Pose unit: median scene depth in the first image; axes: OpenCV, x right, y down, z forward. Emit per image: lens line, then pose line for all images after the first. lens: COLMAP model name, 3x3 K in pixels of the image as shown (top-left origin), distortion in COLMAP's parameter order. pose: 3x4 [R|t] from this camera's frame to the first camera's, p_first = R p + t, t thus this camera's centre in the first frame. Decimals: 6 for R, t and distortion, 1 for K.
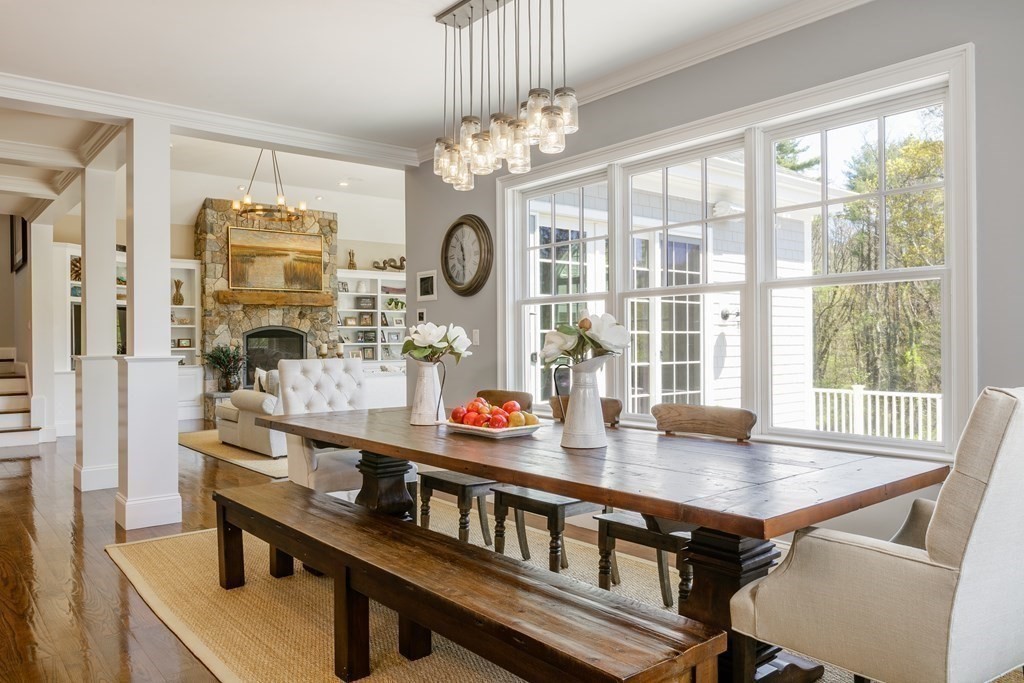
lens RADIAL K [[727.8, 0, 512.0], [0, 727.8, 341.5], [0, 0, 1]] dist [0.000793, 0.002183]
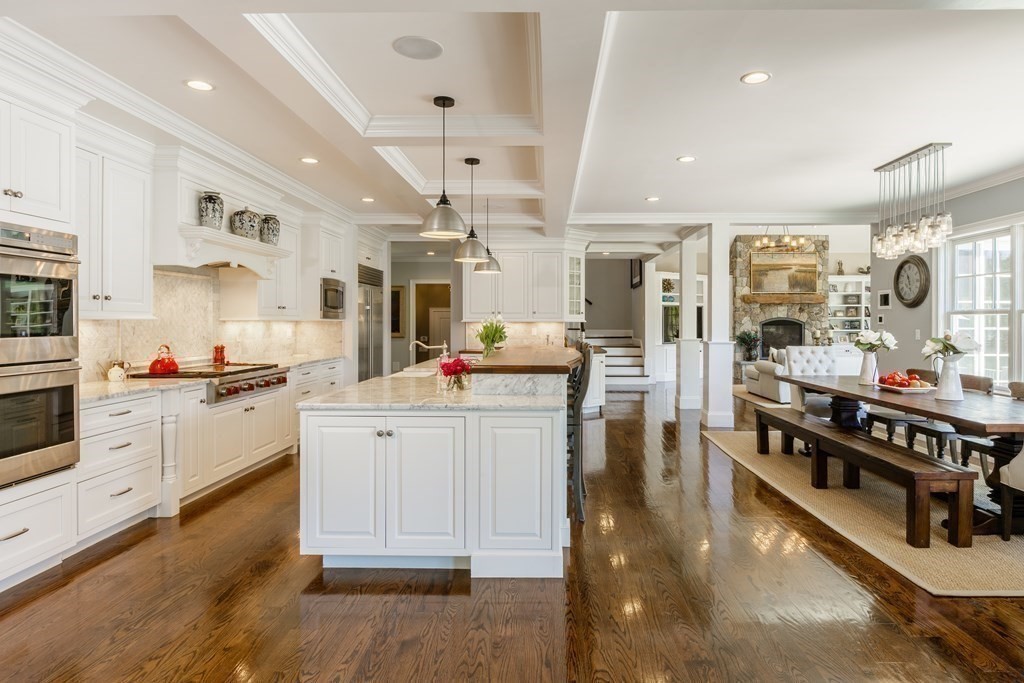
lens RADIAL K [[593.5, 0, 536.1], [0, 593.5, 320.8], [0, 0, 1]] dist [0.000131, 0.000544]
pose [[0.762697, 0.007702, -0.646710, 0.099856], [-0.006908, 0.999969, 0.003761, -0.023095], [0.646719, 0.001599, 0.762727, -0.330223]]
